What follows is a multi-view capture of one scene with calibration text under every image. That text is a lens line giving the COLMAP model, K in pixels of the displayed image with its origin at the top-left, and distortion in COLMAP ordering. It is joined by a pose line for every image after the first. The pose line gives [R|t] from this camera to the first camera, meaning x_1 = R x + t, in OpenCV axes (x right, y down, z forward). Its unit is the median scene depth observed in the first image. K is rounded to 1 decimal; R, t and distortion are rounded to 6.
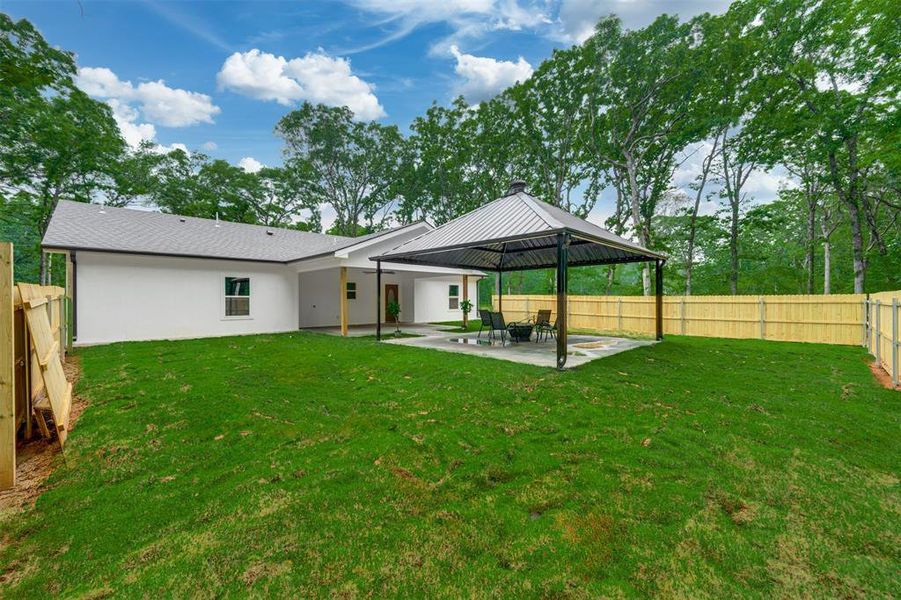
lens RADIAL K [[354.1, 0, 449.2], [0, 354.1, 300.7], [0, 0, 1]] dist [-0.001155, -0.000051]
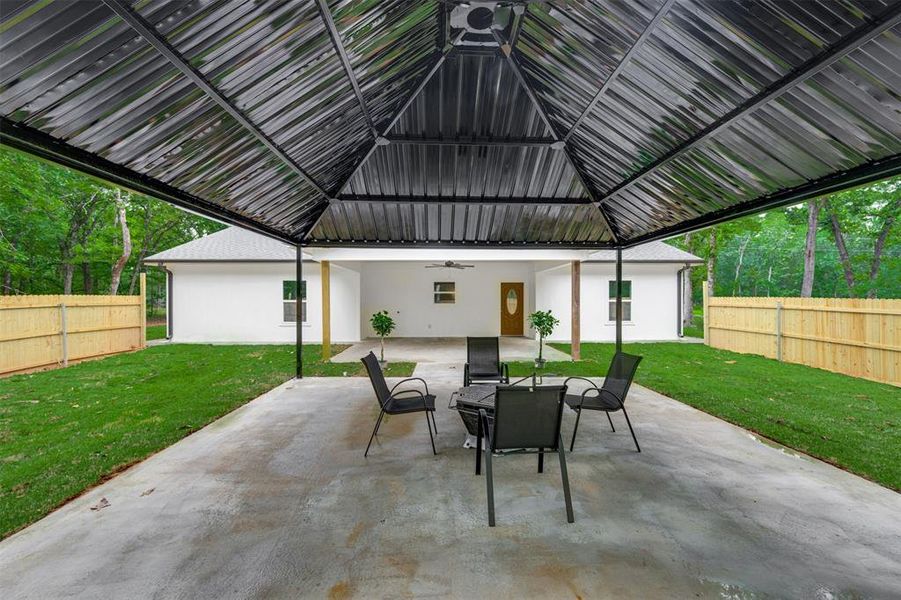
lens RADIAL K [[354.1, 0, 449.2], [0, 354.1, 300.7], [0, 0, 1]] dist [-0.001155, -0.000051]
pose [[0.726104, 0.007658, -0.687542, 0.266920], [-0.003745, 0.999967, 0.007184, -0.016380], [0.687574, -0.002641, 0.726109, 0.485676]]
